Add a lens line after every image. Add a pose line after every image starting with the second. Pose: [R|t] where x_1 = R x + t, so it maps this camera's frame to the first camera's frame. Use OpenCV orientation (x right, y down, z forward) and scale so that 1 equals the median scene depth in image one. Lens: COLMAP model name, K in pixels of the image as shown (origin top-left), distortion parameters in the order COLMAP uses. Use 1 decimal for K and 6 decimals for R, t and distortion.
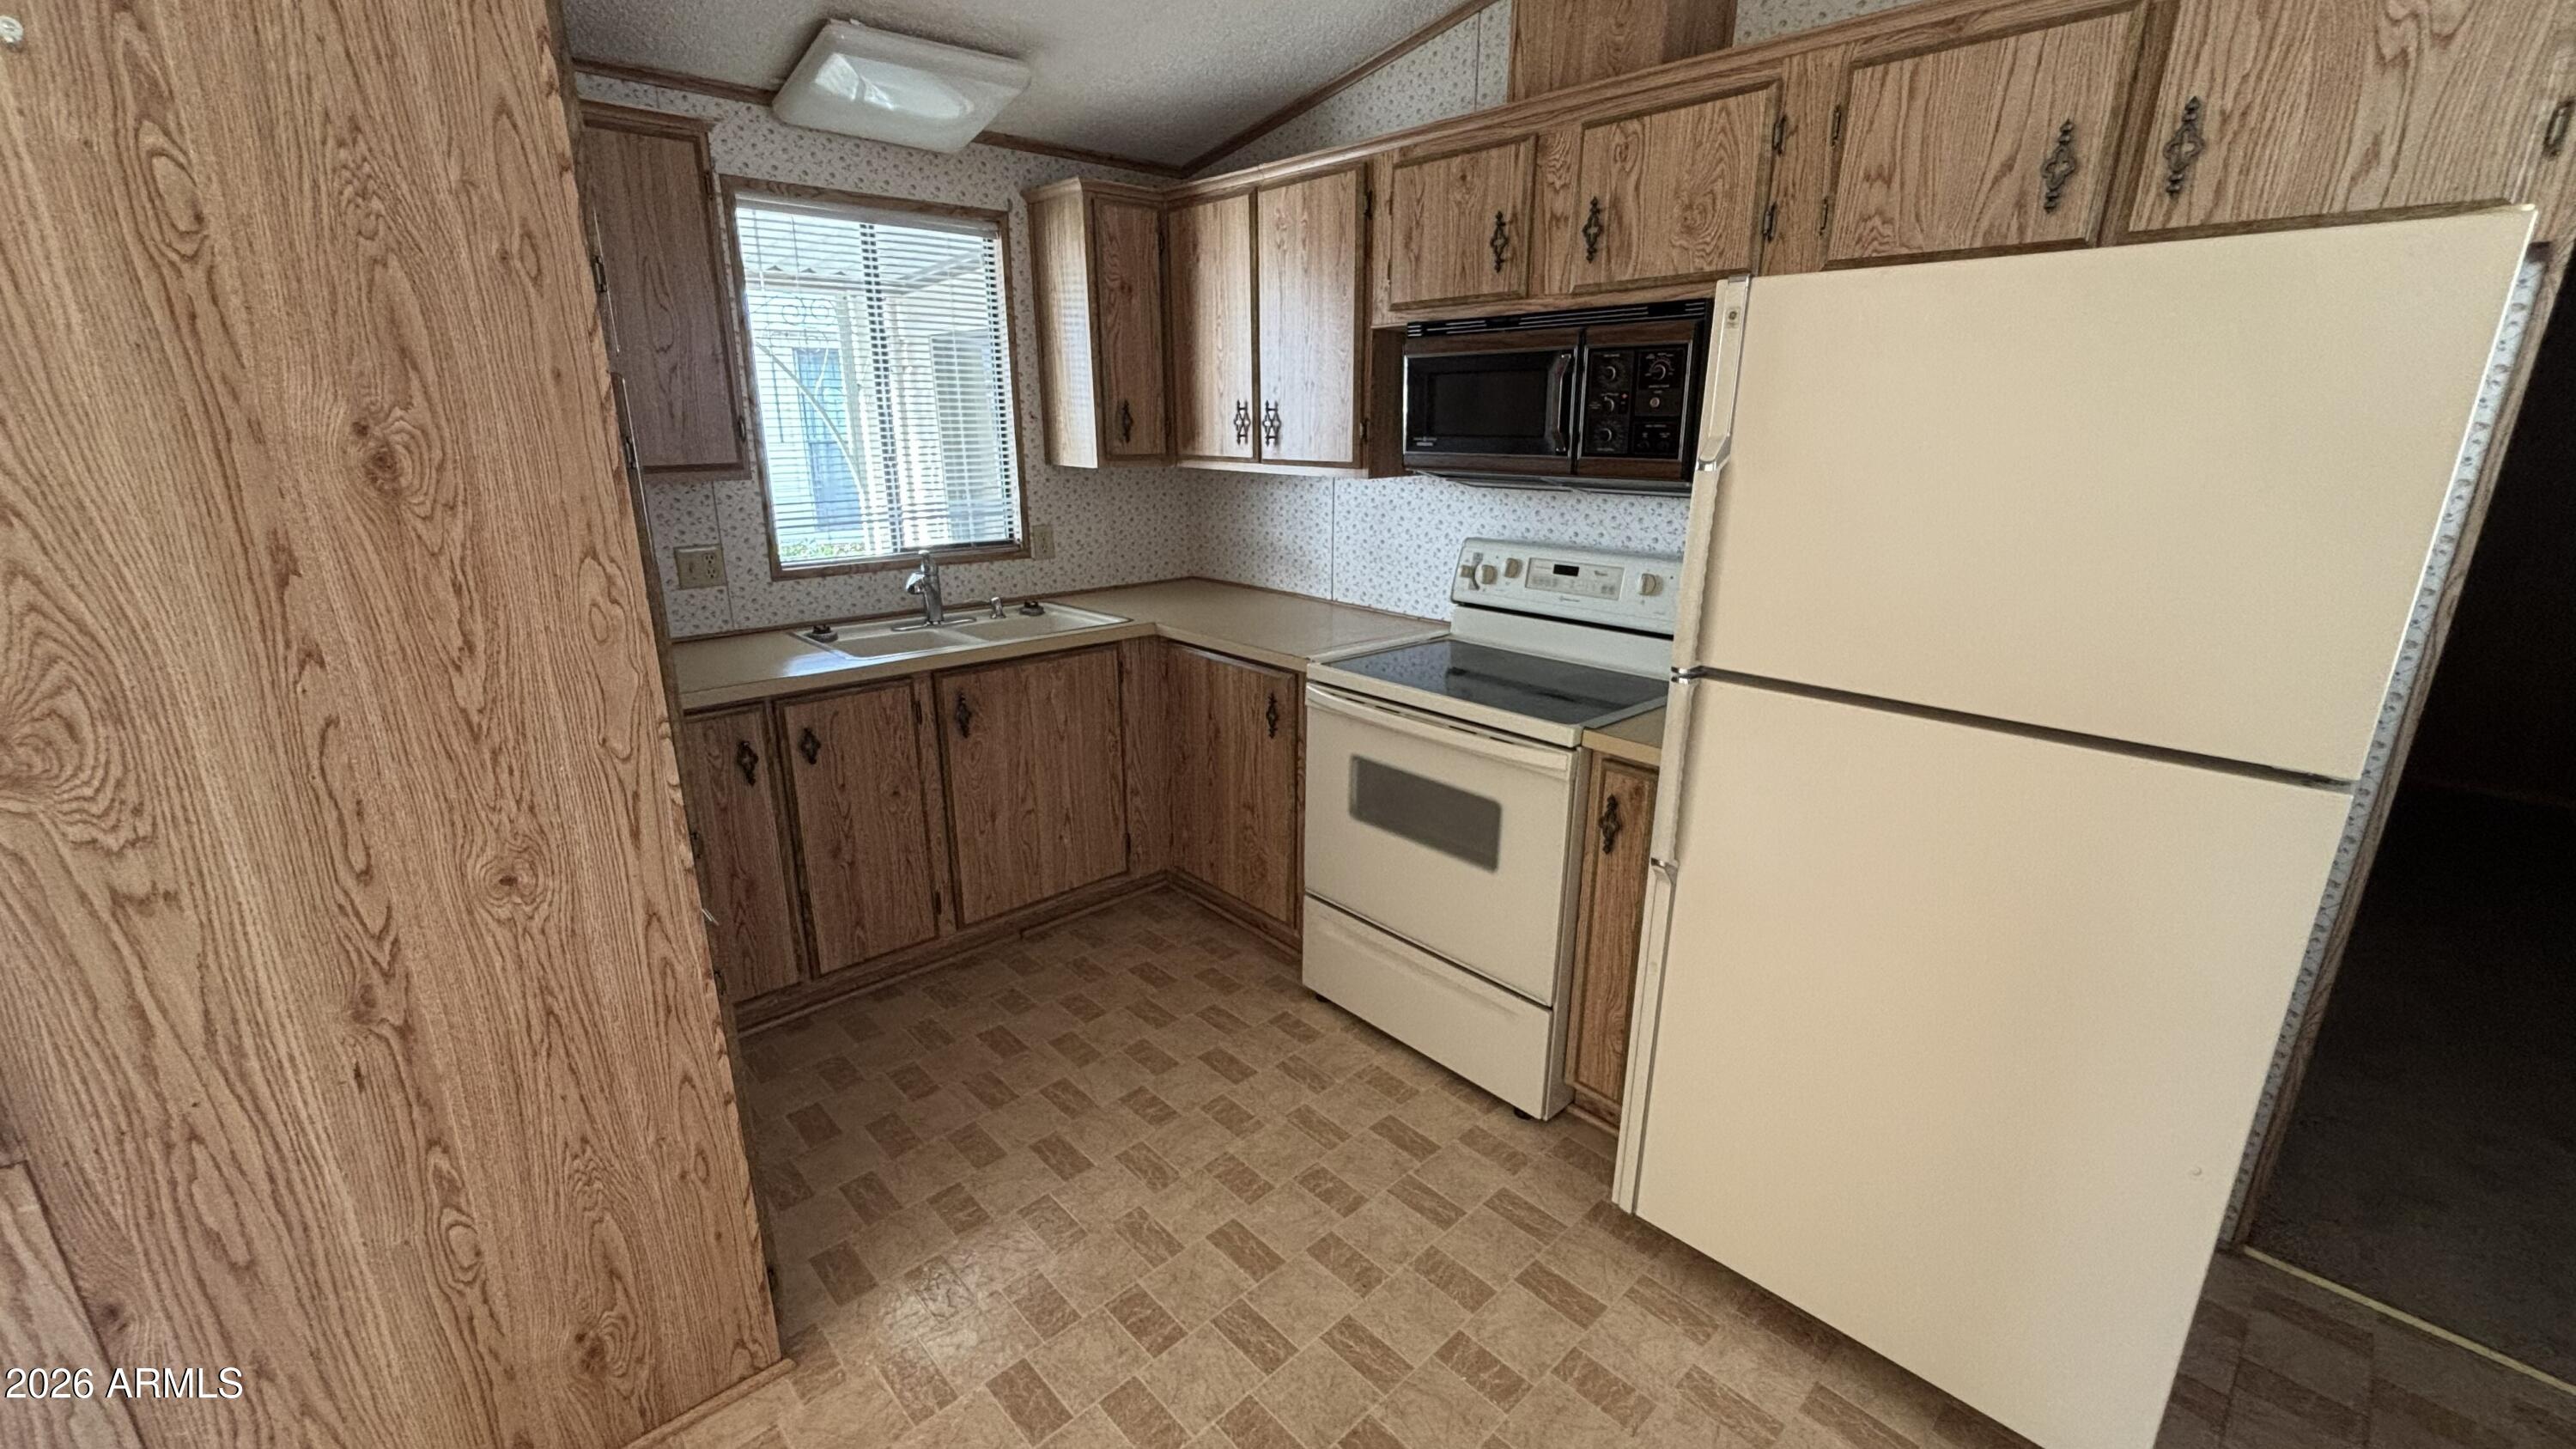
lens RADIAL K [[1046.9, 0, 1288.0], [0, 1046.9, 724.5], [0, 0, 1]] dist [0.023351, -0.009874]
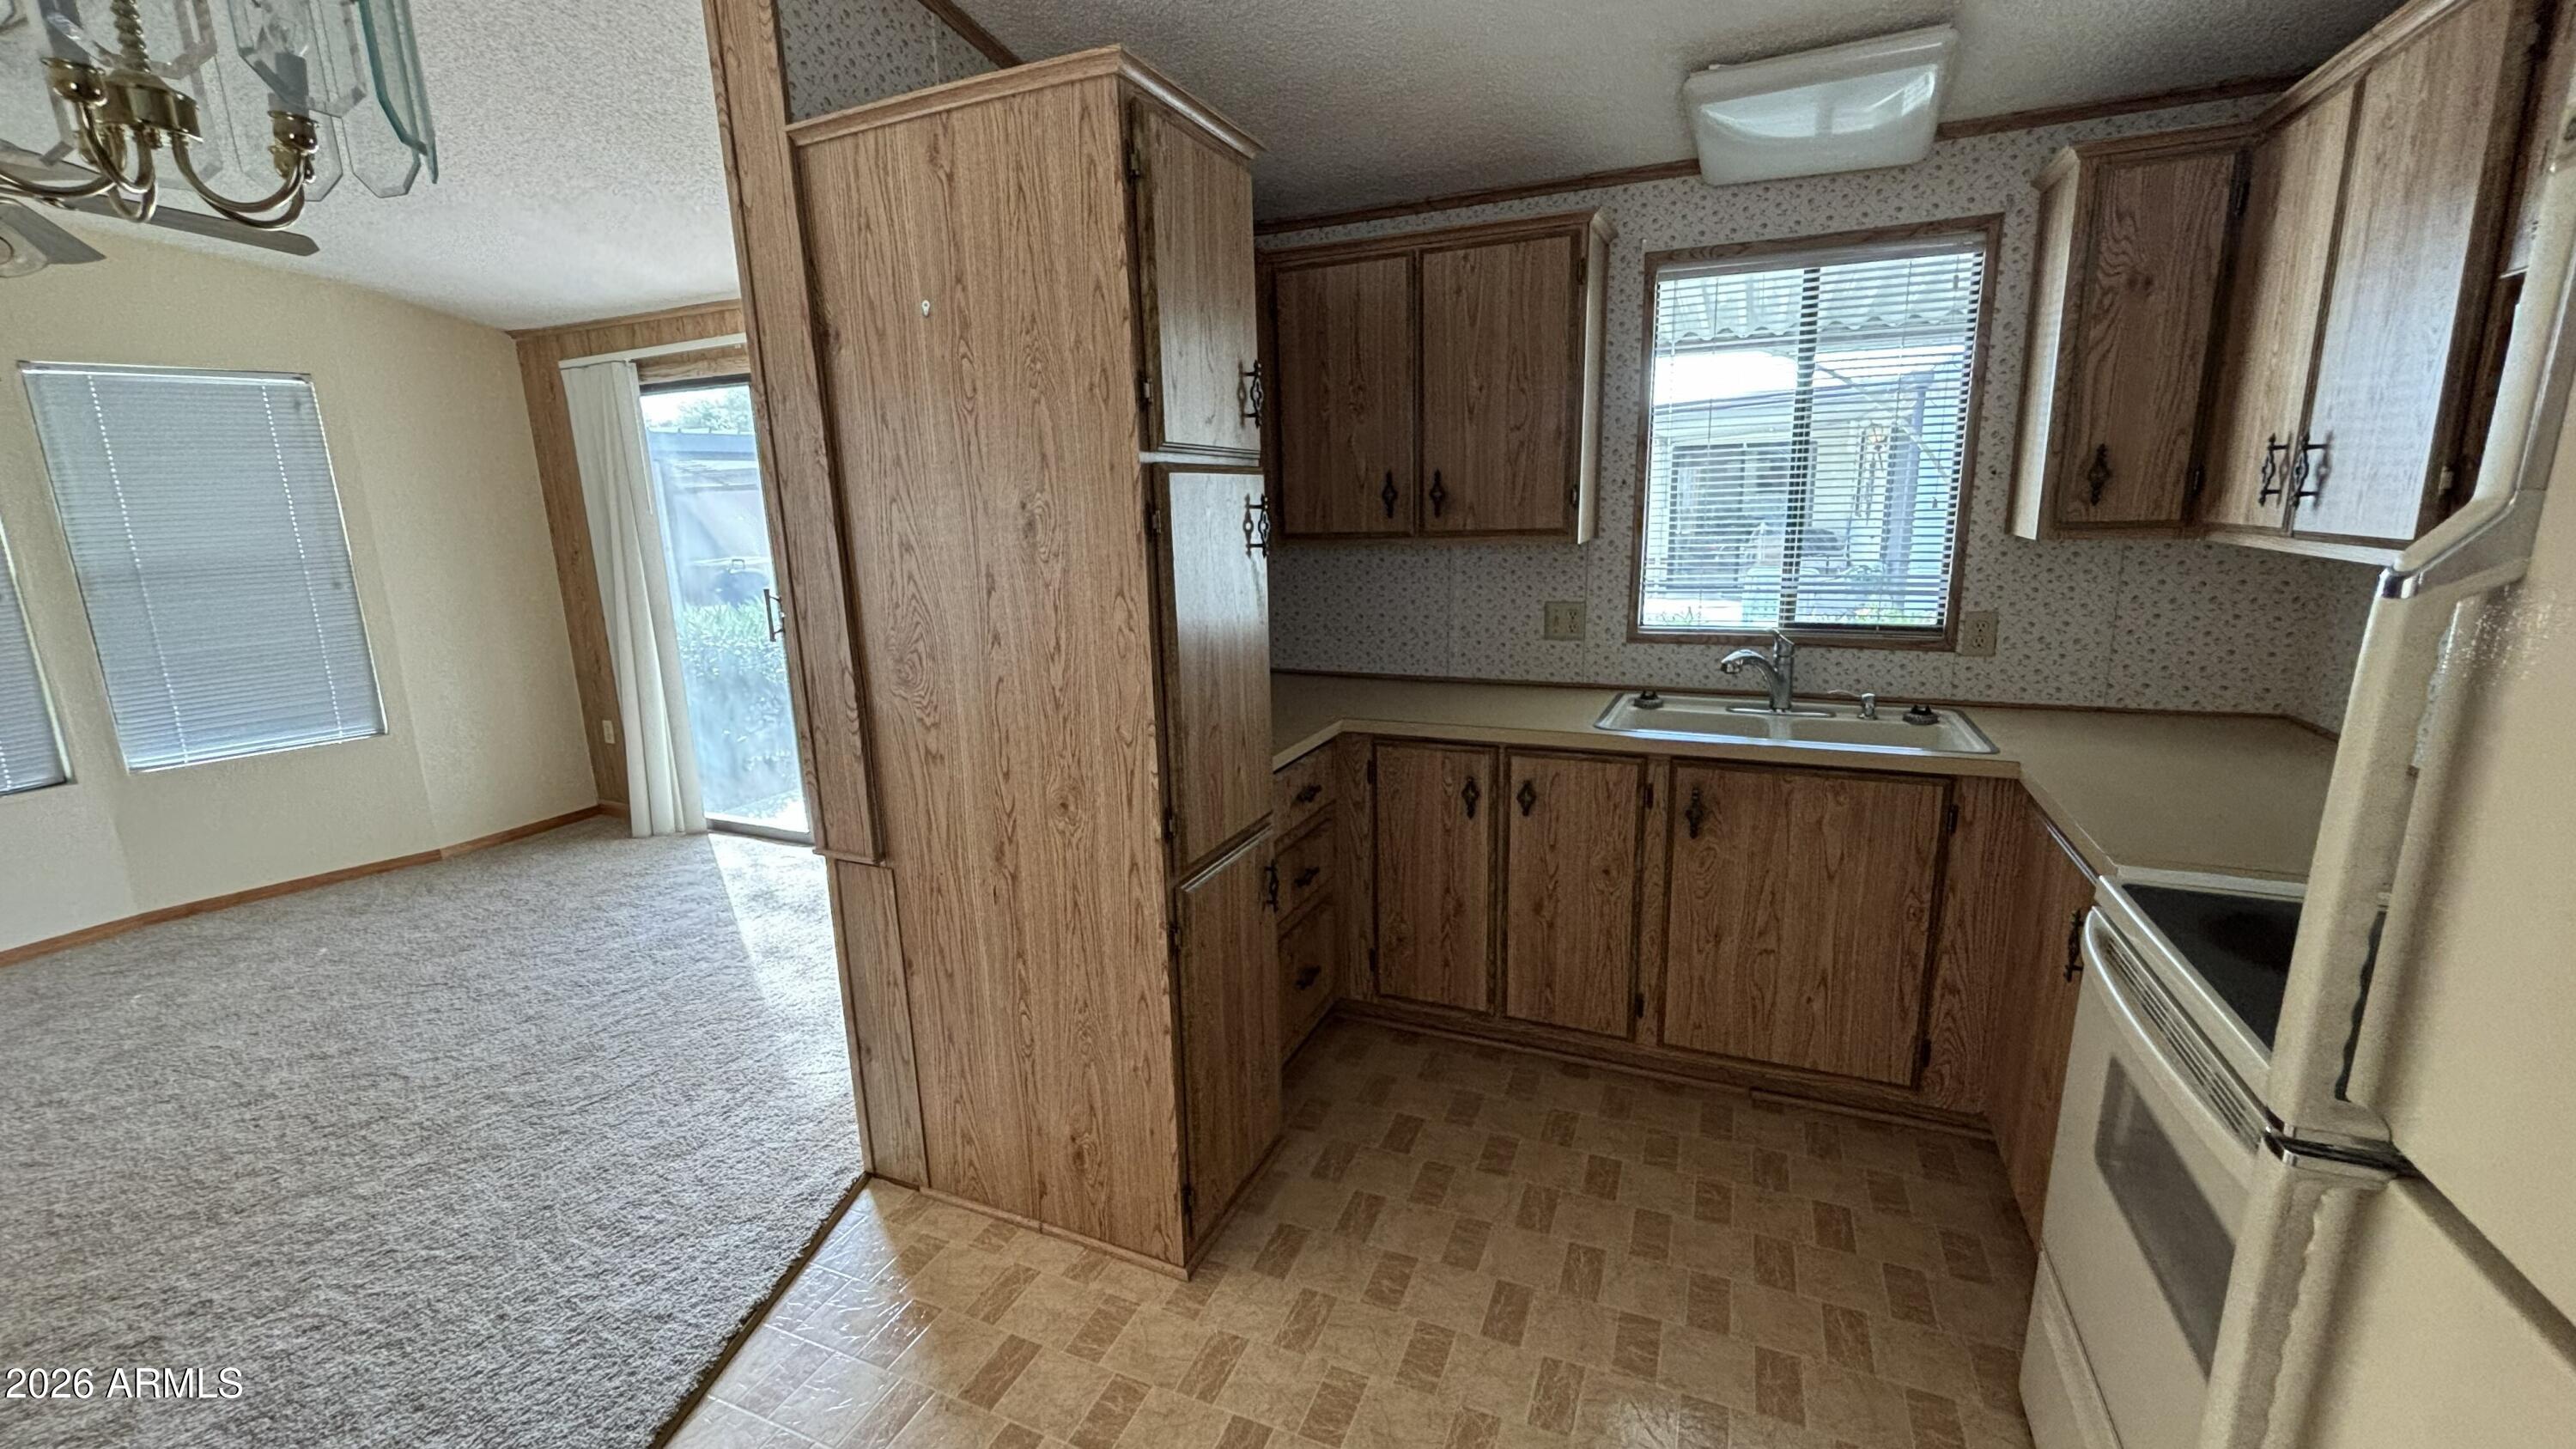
lens RADIAL K [[1046.9, 0, 1288.0], [0, 1046.9, 724.5], [0, 0, 1]] dist [0.023351, -0.009874]
pose [[0.403860, 0.184220, -0.896081, 0.329839], [-0.233120, 0.967902, 0.093919, -0.083898], [0.884620, 0.170964, 0.433842, 0.302015]]
